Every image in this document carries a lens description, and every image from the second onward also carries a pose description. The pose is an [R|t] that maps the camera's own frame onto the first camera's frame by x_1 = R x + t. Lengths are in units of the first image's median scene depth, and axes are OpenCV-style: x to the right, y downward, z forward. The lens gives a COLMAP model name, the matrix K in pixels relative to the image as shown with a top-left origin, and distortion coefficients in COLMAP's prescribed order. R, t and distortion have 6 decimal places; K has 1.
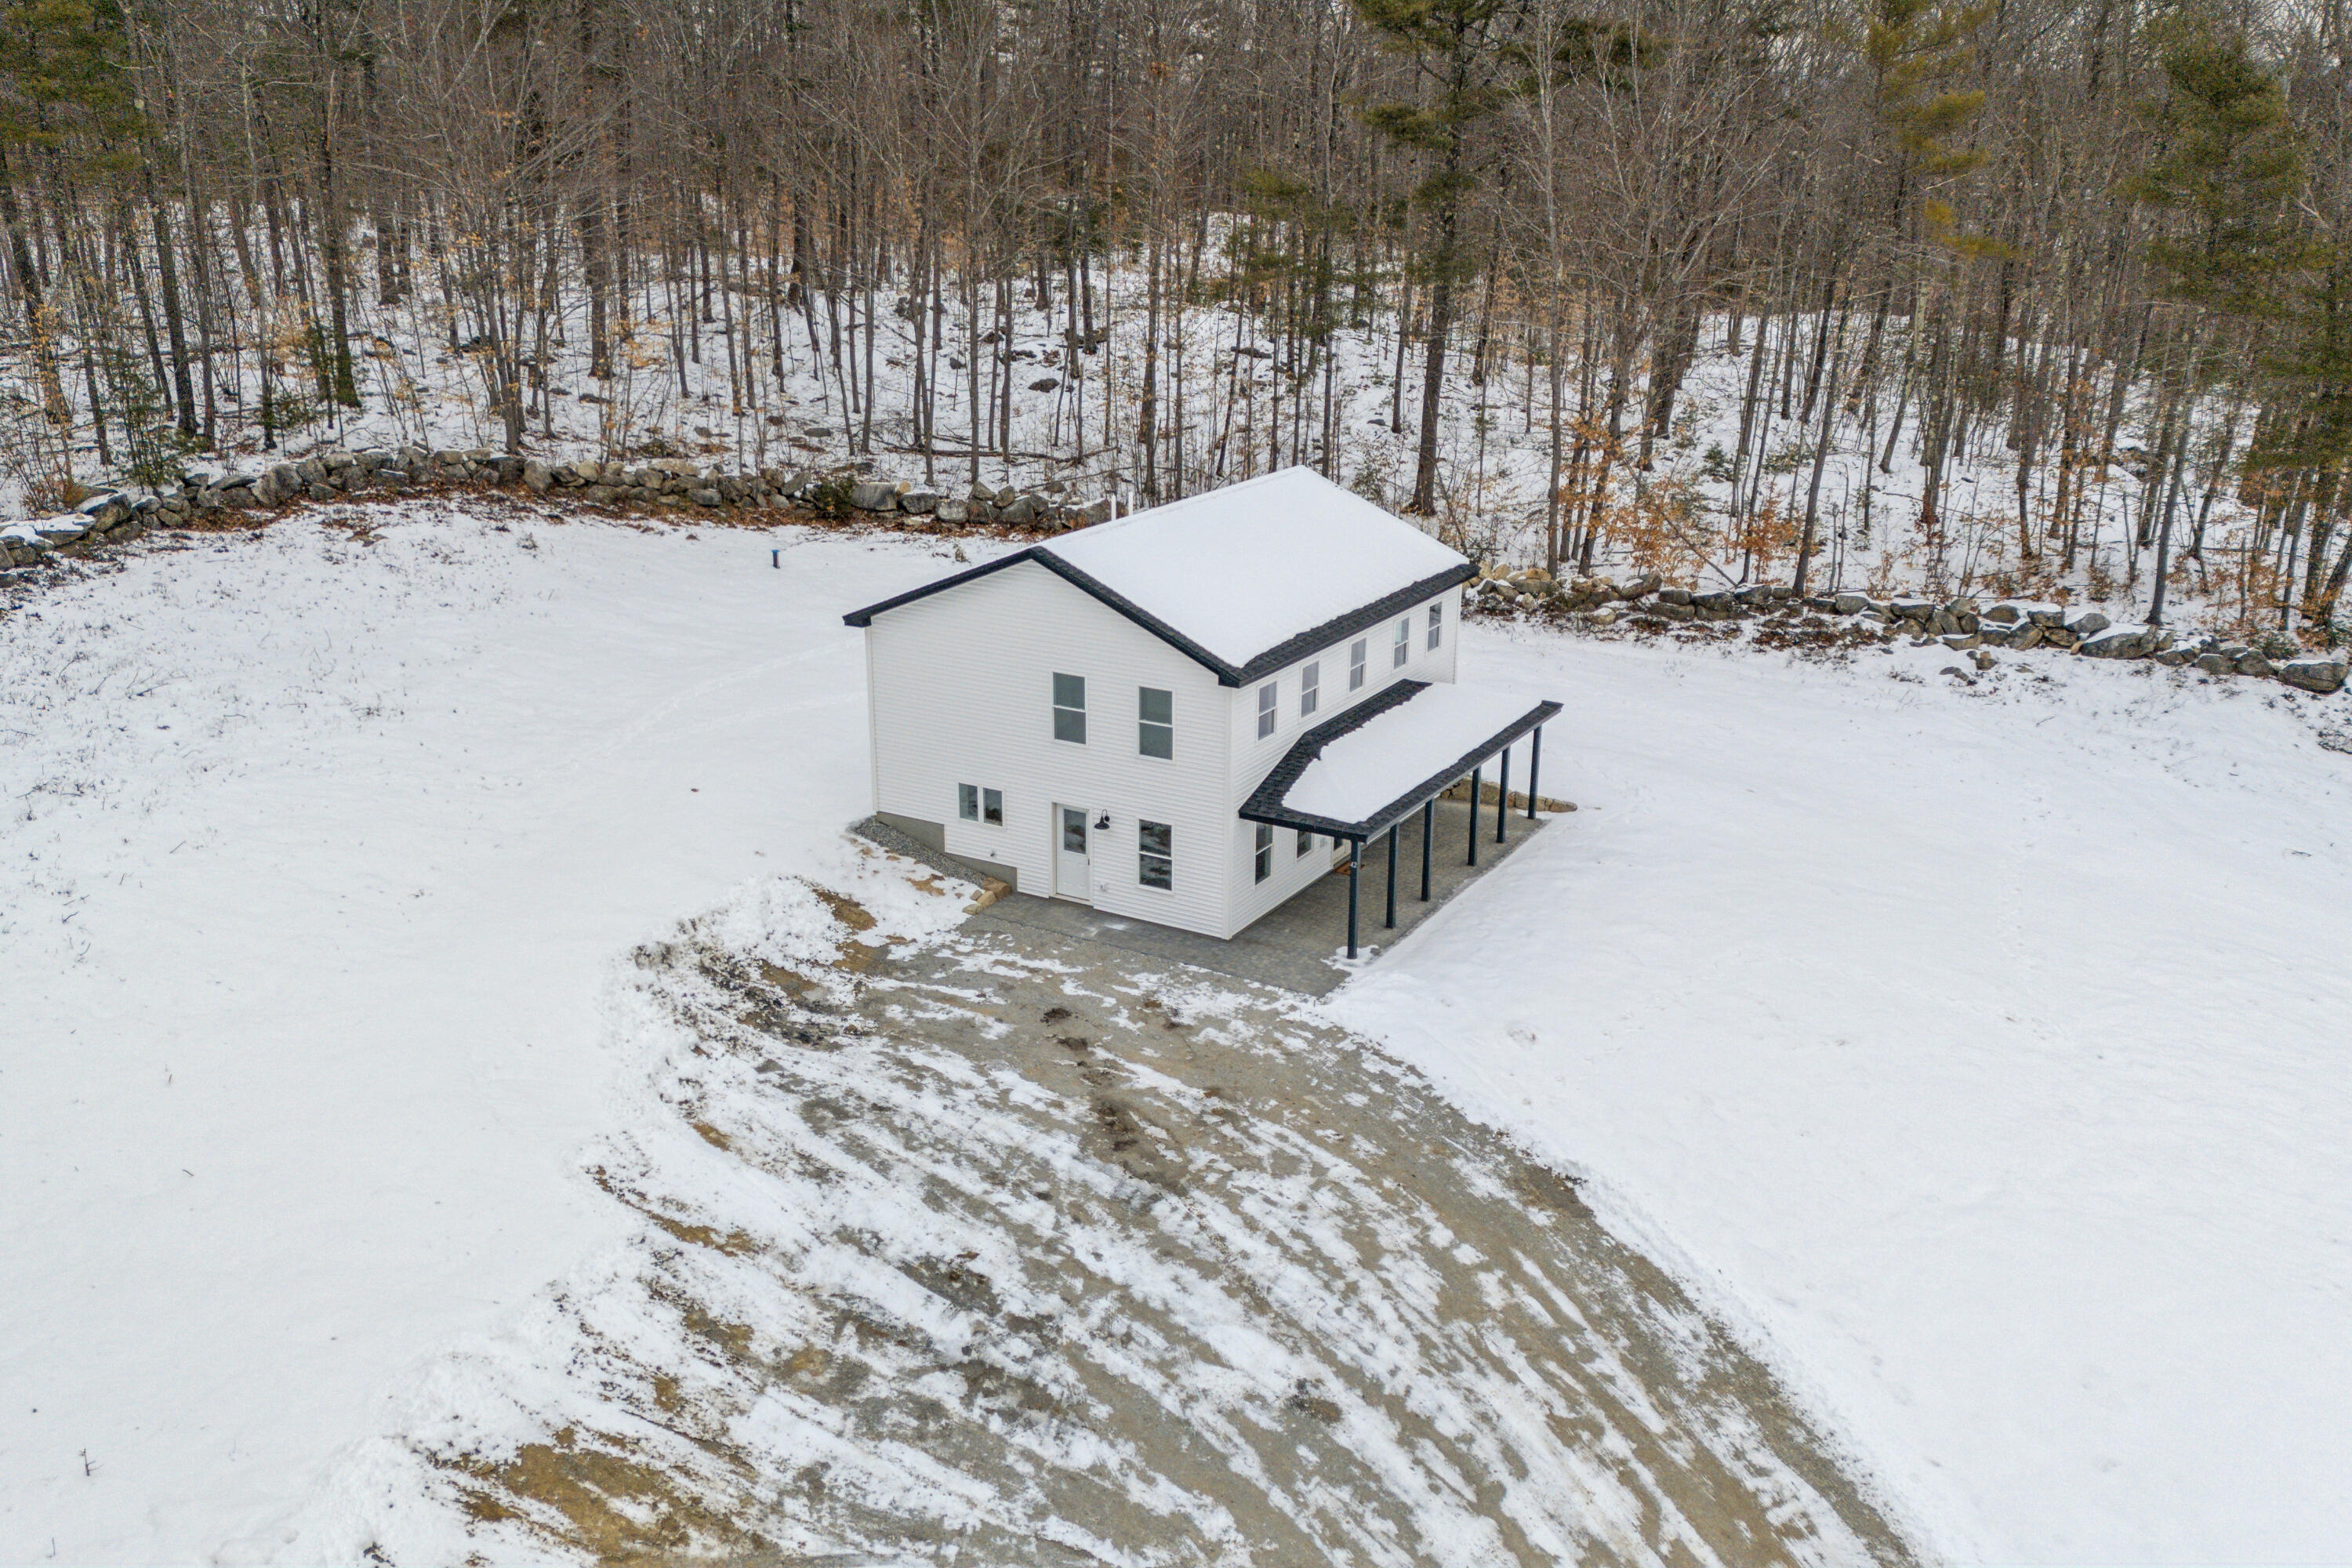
lens RADIAL K [[1968.1, 0, 1176.0], [0, 1968.1, 784.0], [0, 0, 1]] dist [0.105916, -0.143201]
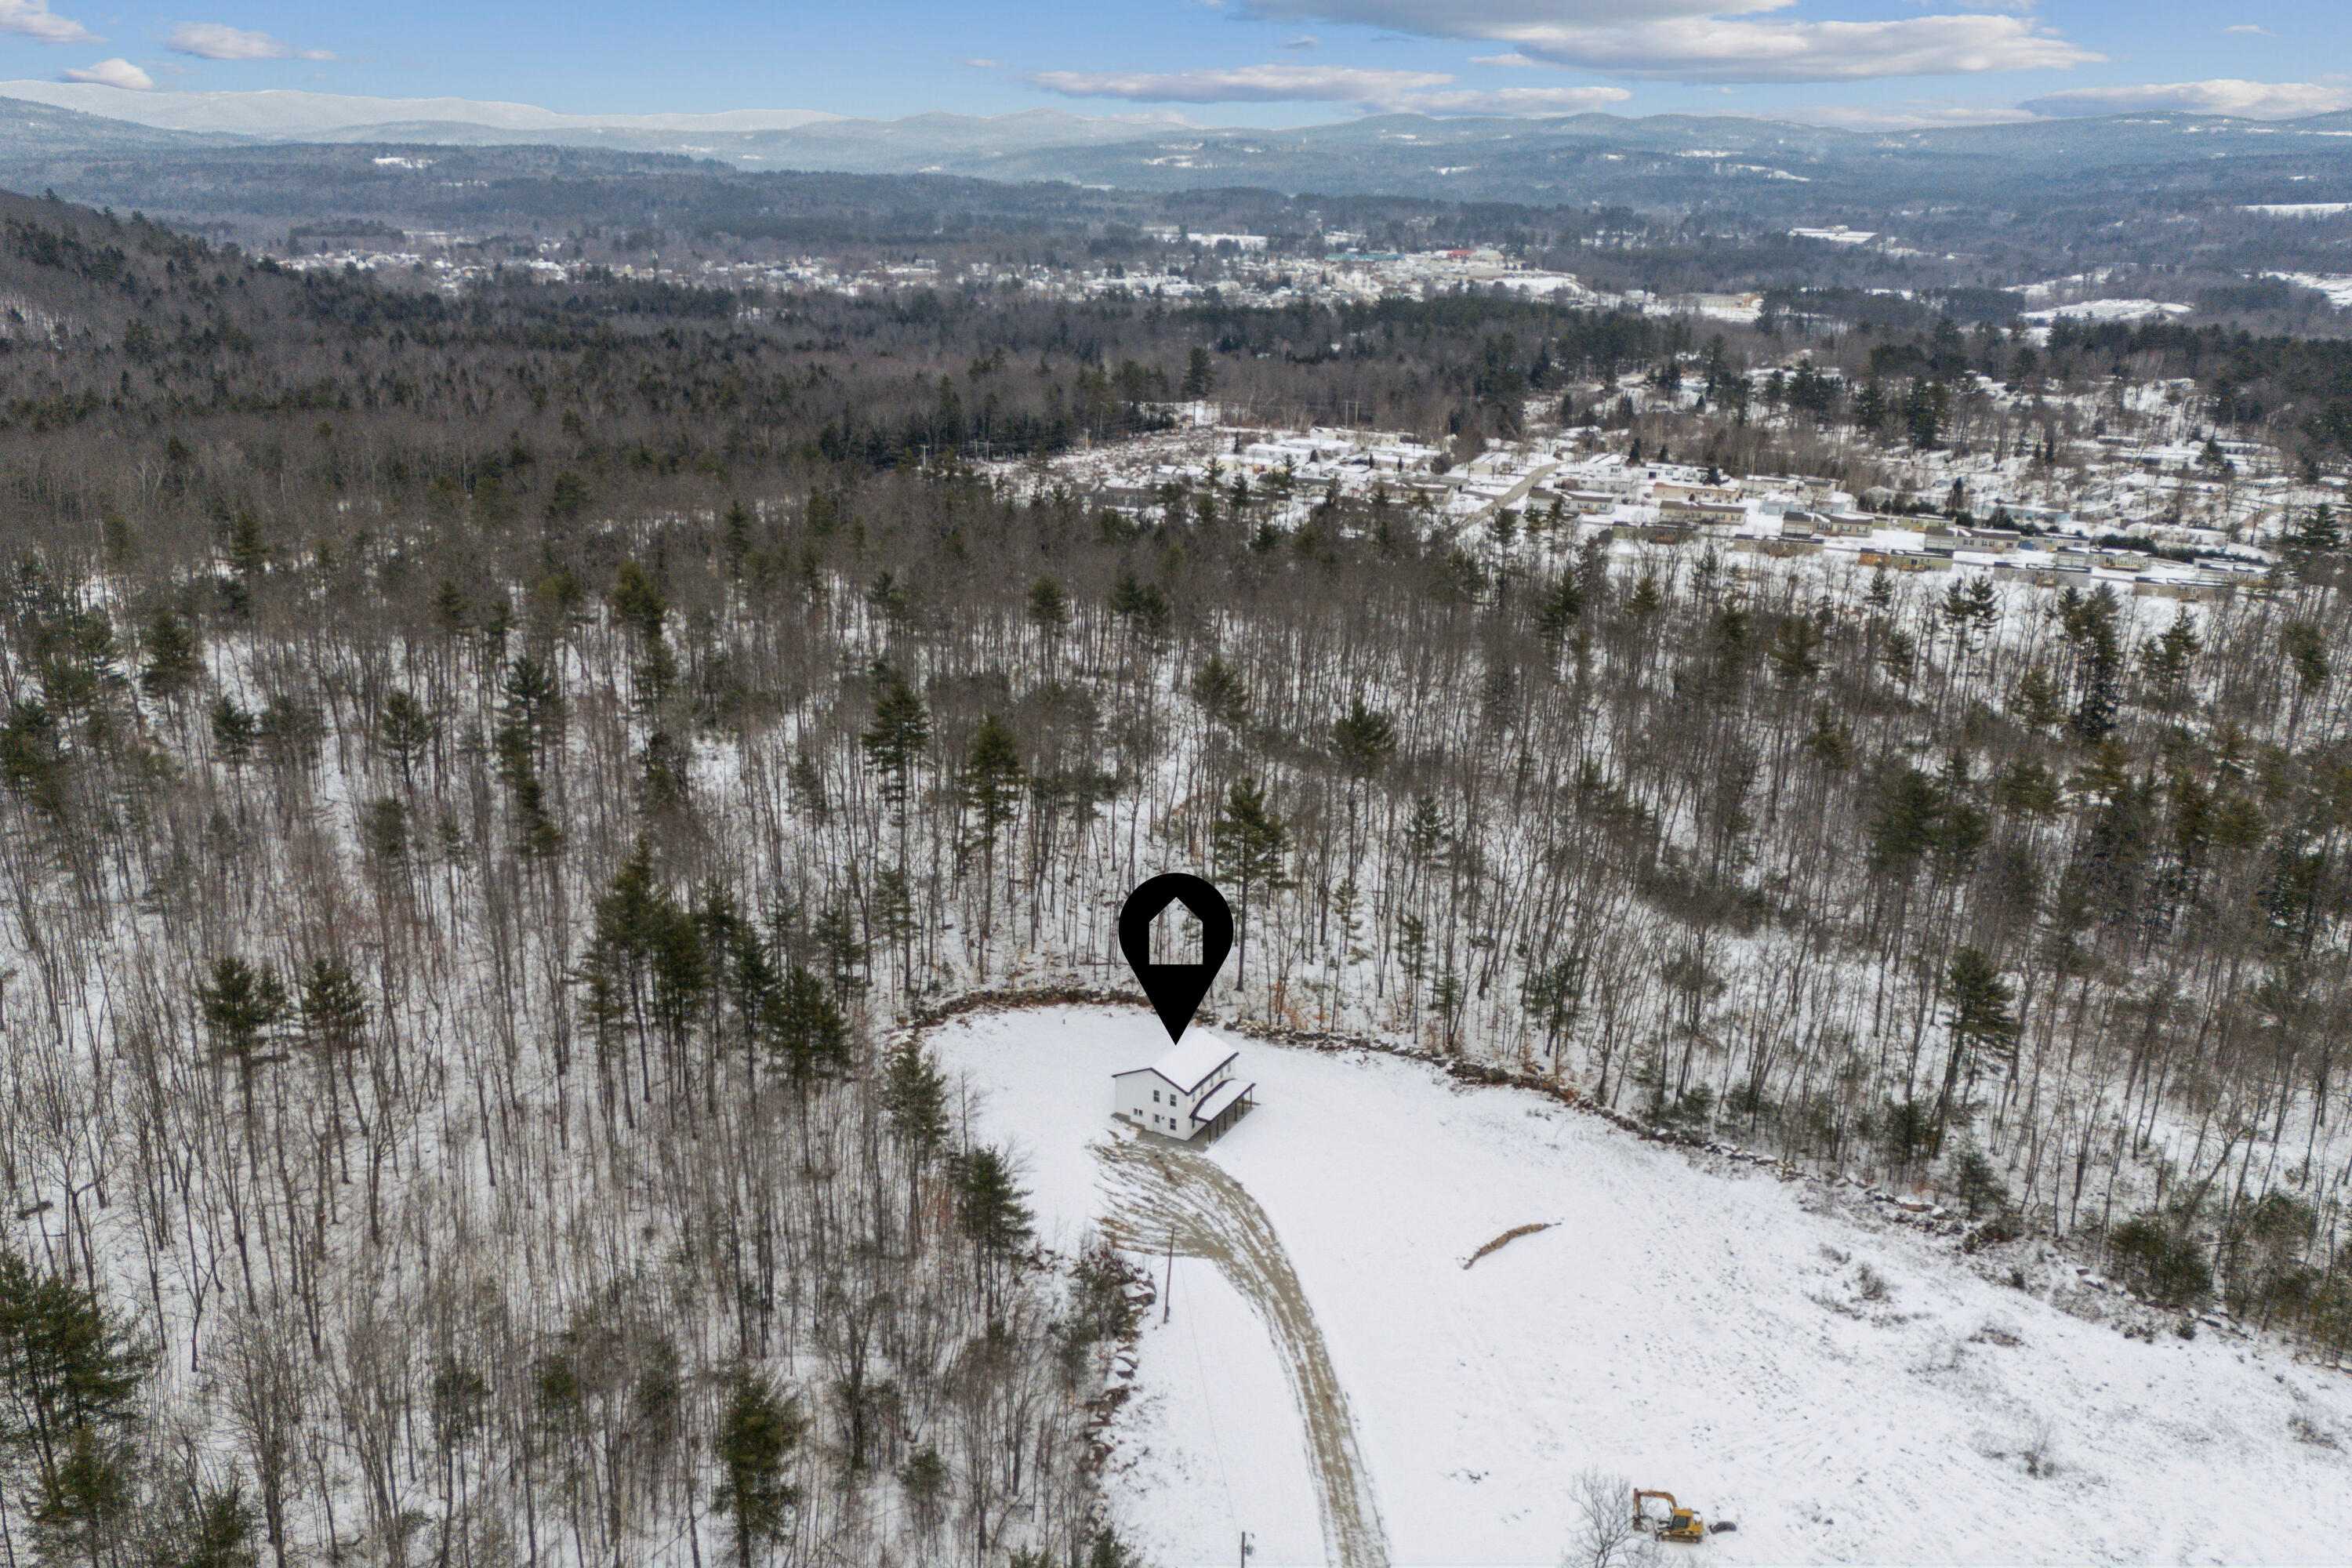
lens RADIAL K [[1918.1, 0, 1170.2], [0, 1918.1, 815.9], [0, 0, 1]] dist [0.146250, -0.207199]
pose [[0.999588, -0.007581, 0.027667, -0.164446], [0.007465, 0.999963, 0.004287, -0.867233], [-0.027698, -0.004079, 0.999608, -4.444310]]
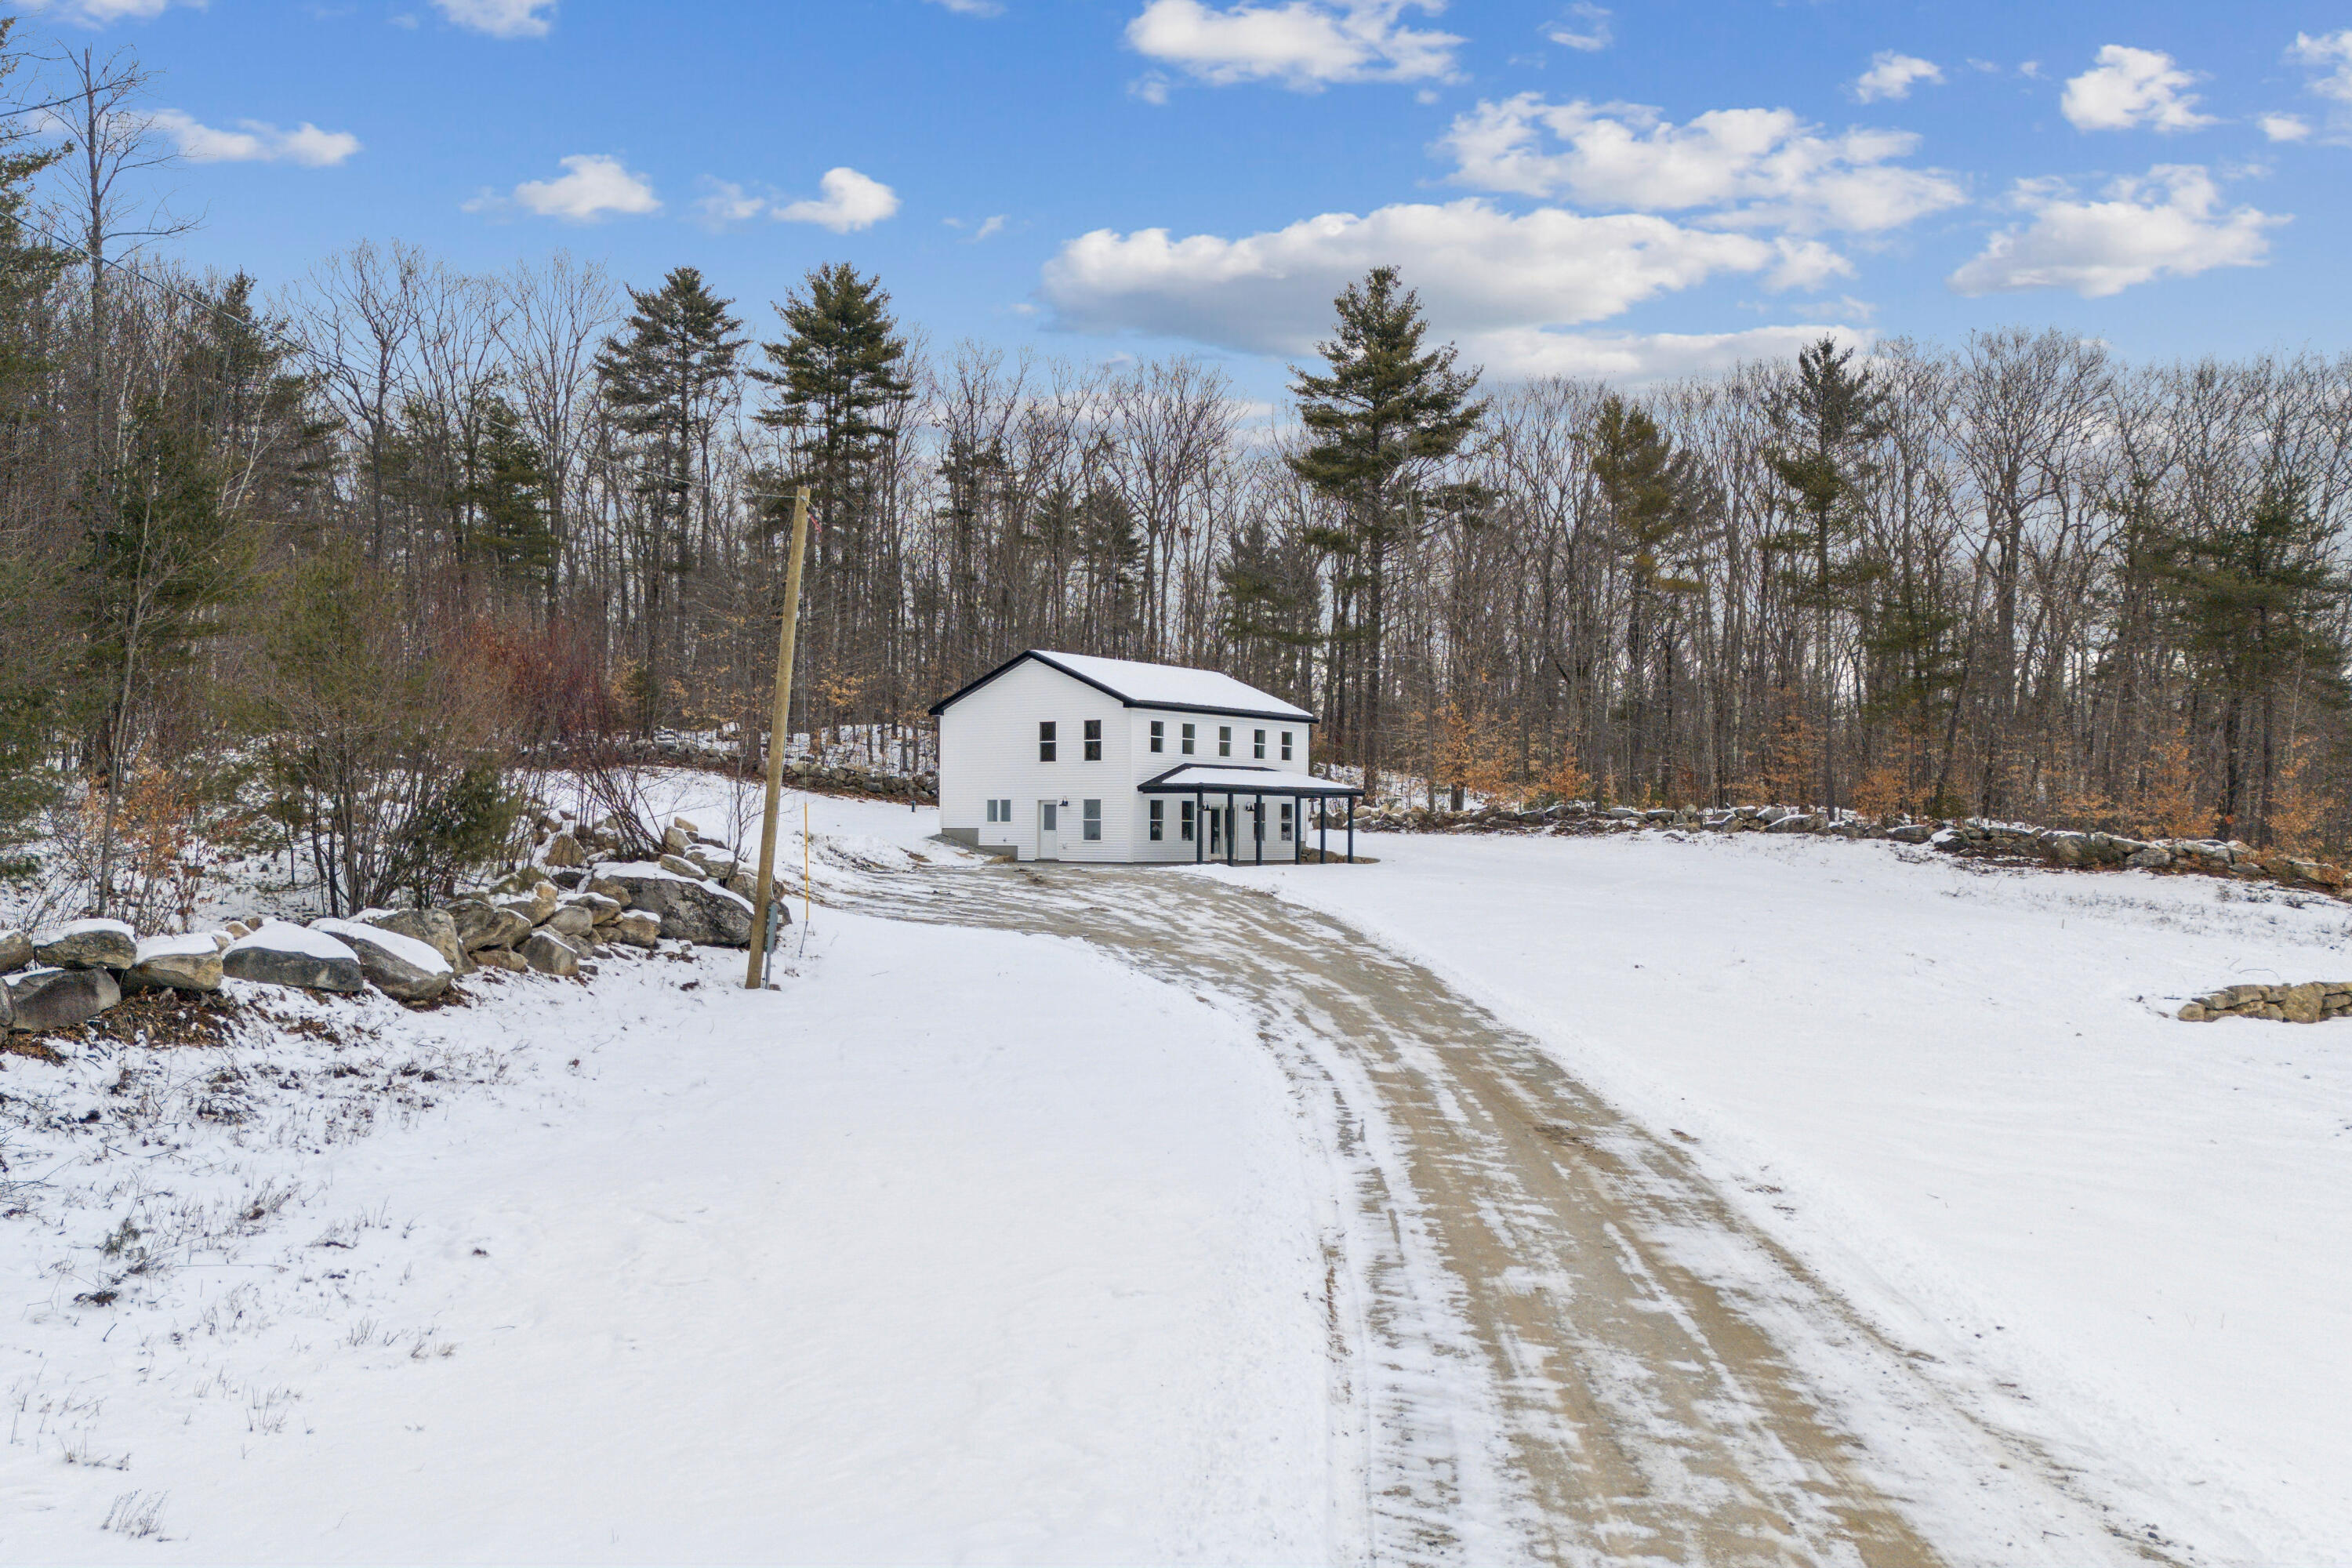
lens RADIAL K [[1968.1, 0, 1176.0], [0, 1968.1, 784.0], [0, 0, 1]] dist [0.105916, -0.143201]
pose [[0.994475, -0.004934, -0.104855, 0.258998], [-0.031245, 0.939706, -0.340554, 0.628810], [0.100213, 0.341948, 0.934360, -0.657395]]
